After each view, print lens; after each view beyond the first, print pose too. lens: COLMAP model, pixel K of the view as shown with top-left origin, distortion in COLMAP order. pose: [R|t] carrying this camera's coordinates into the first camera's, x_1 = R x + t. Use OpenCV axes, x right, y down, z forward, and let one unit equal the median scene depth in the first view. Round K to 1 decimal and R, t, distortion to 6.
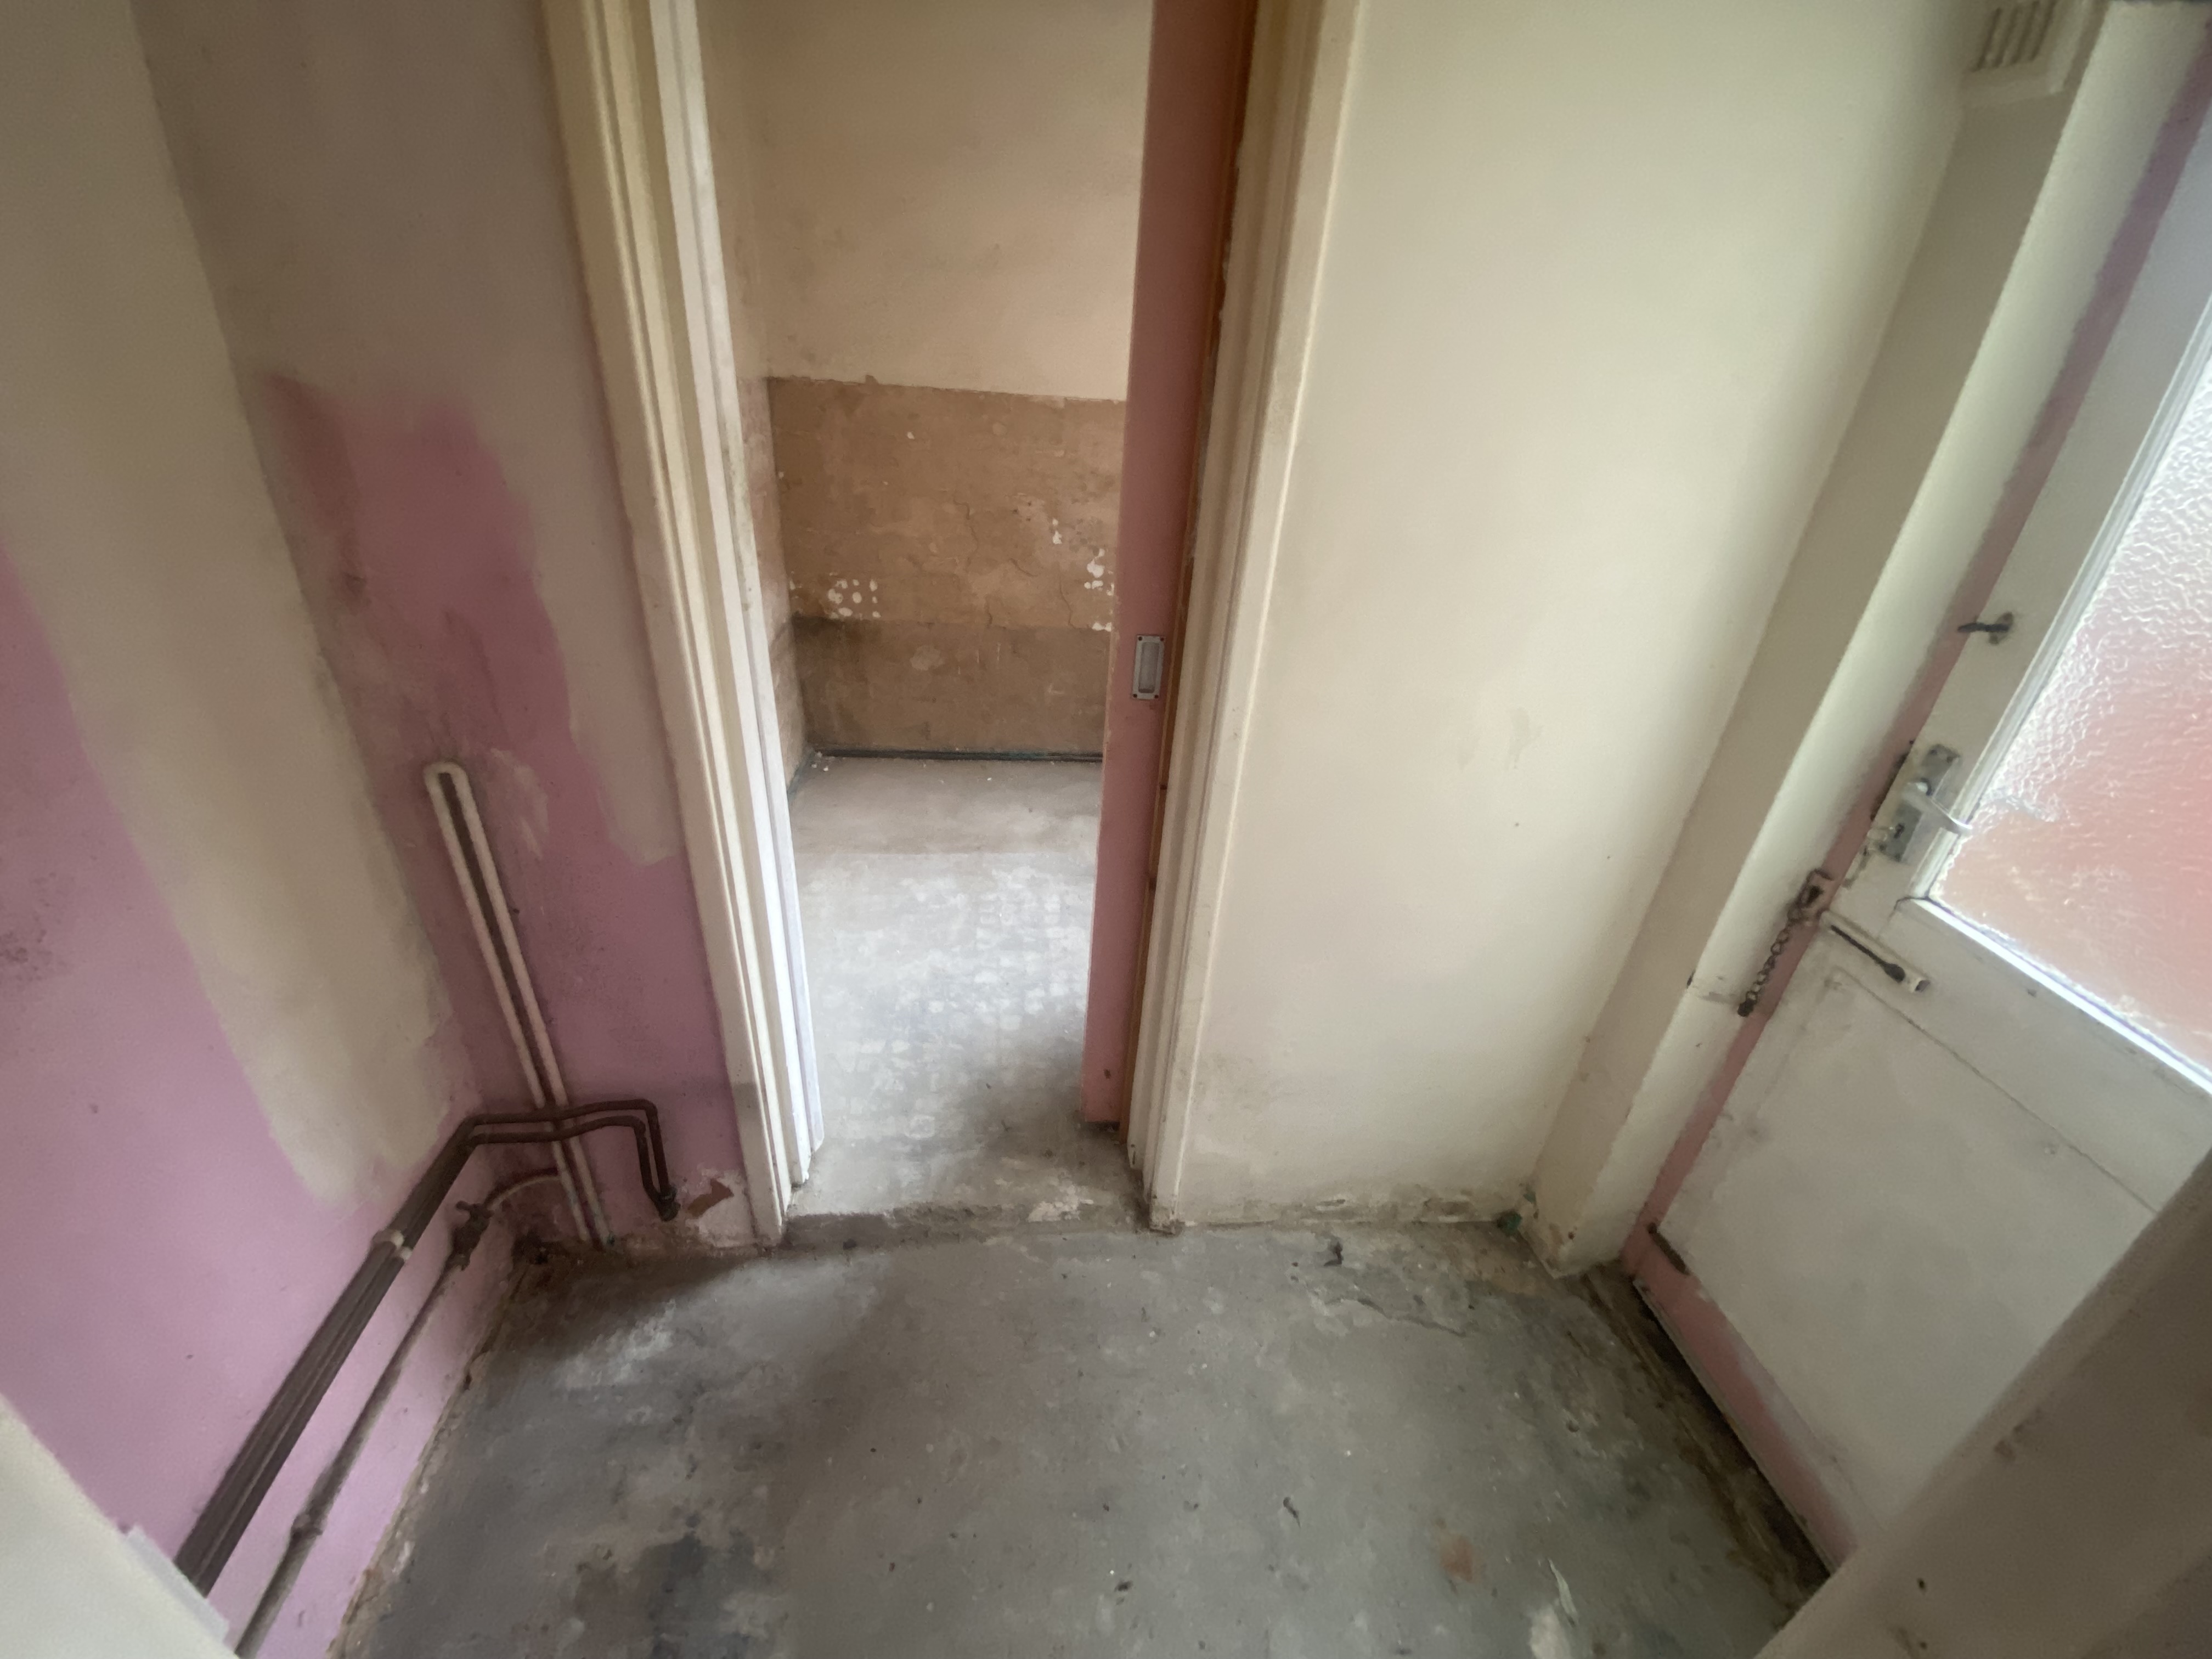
lens RADIAL K [[877.7, 0, 1106.0], [0, 877.7, 829.5], [0, 0, 1]] dist [-0.001334, -0.012445]
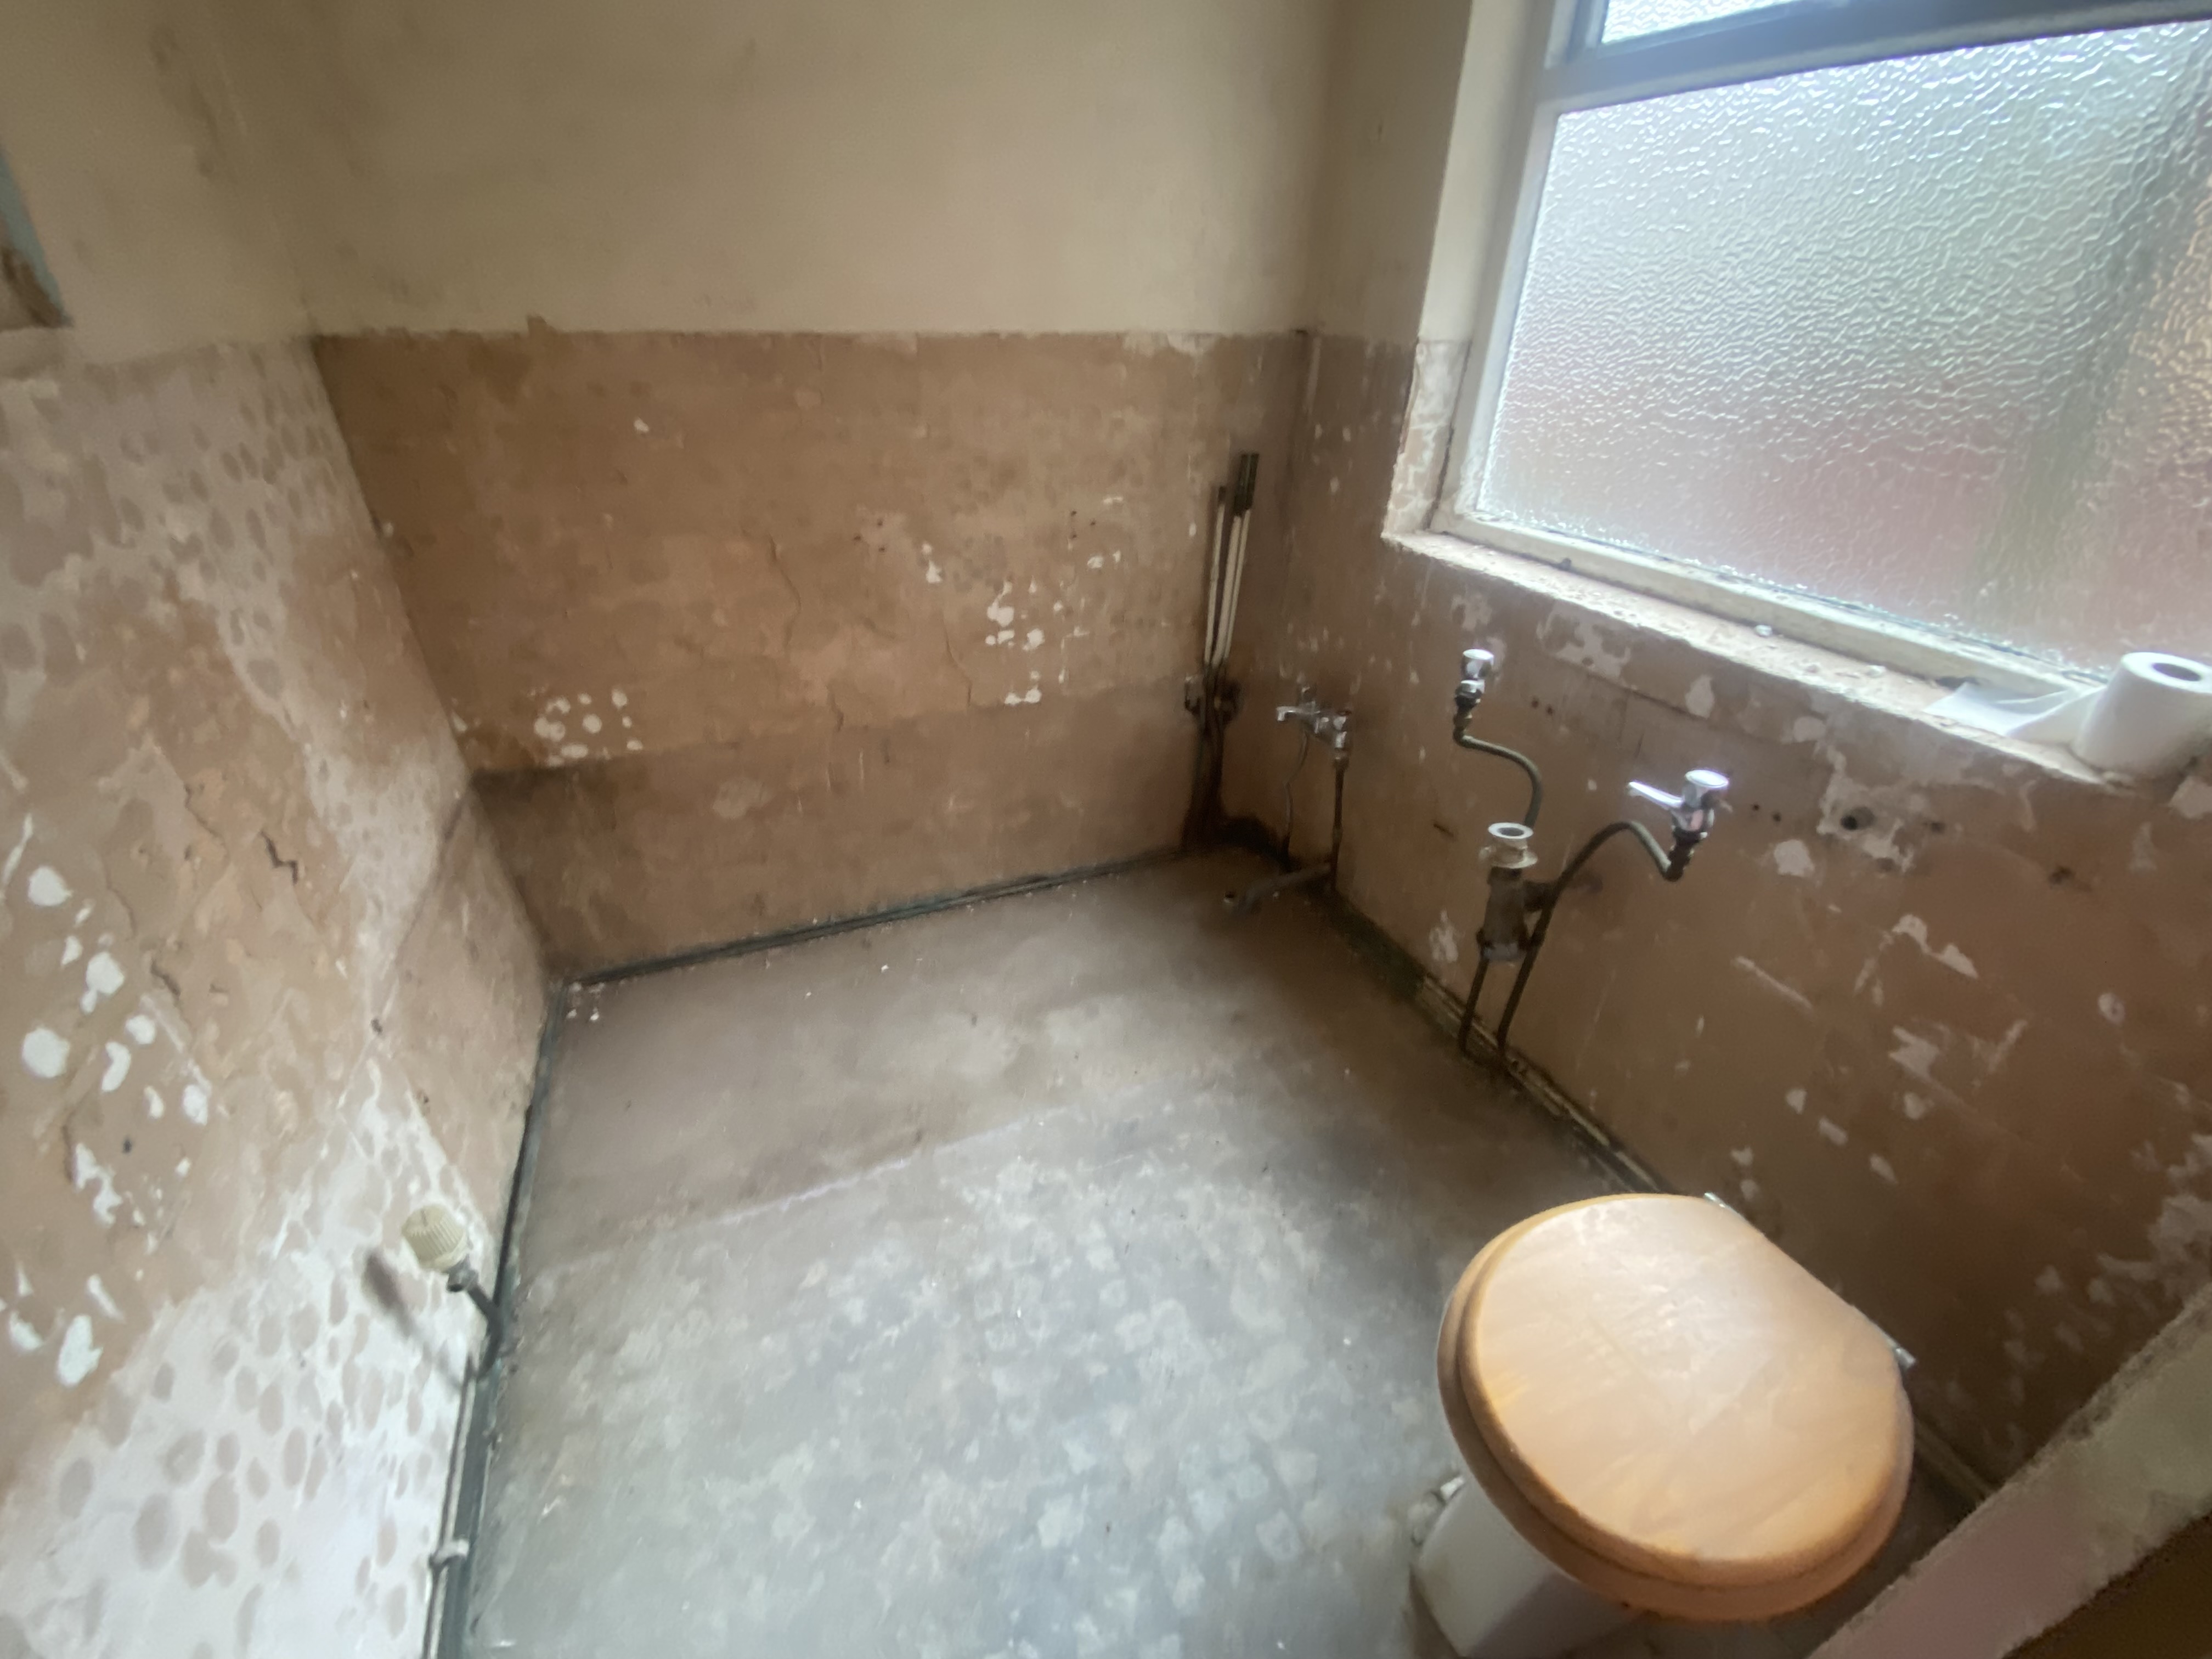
lens RADIAL K [[896.3, 0, 1104.4], [0, 896.3, 812.8], [0, 0, 1]] dist [0.017697, -0.029874]
pose [[0.957693, -0.188101, 0.217811, -0.108290], [0.182015, 0.982130, 0.047863, -0.179355], [-0.222922, -0.006194, 0.974817, 0.373723]]
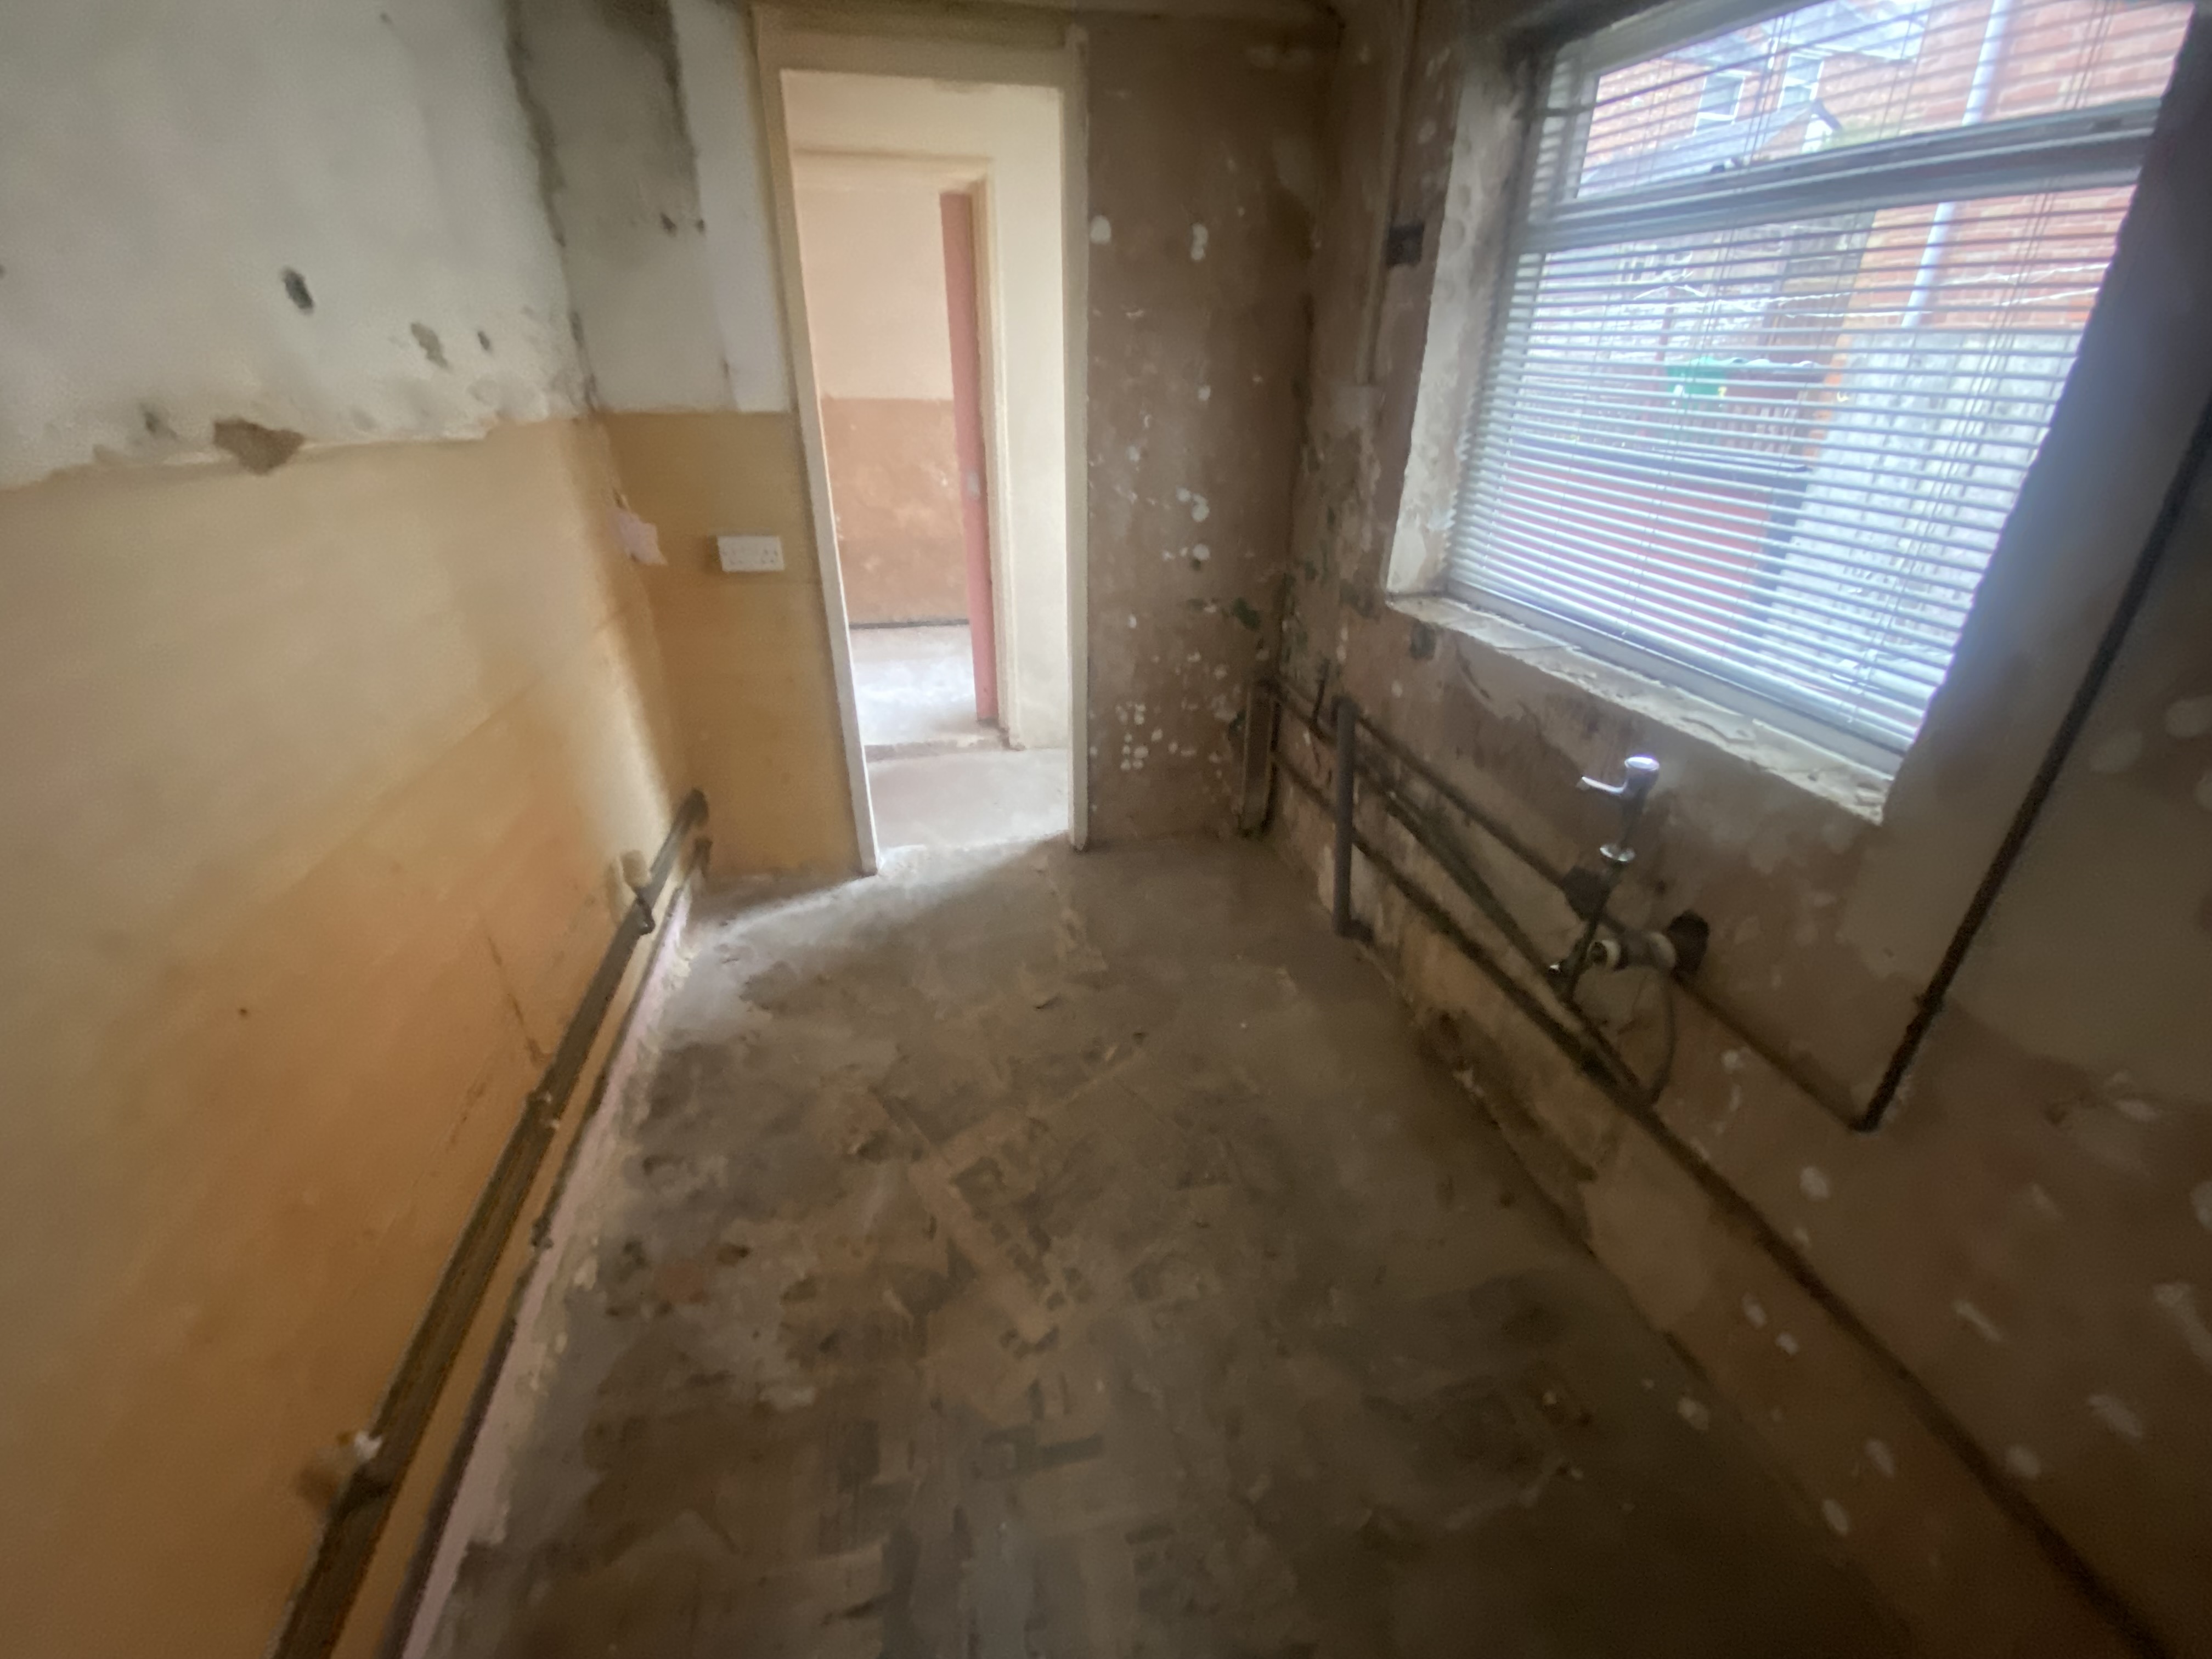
lens RADIAL K [[877.7, 0, 1106.0], [0, 877.7, 829.5], [0, 0, 1]] dist [-0.001334, -0.012445]
pose [[0.991698, -0.103984, 0.075644, 0.057754], [0.106597, 0.993808, -0.031361, 0.432757], [-0.071915, 0.039164, 0.996642, -0.712779]]
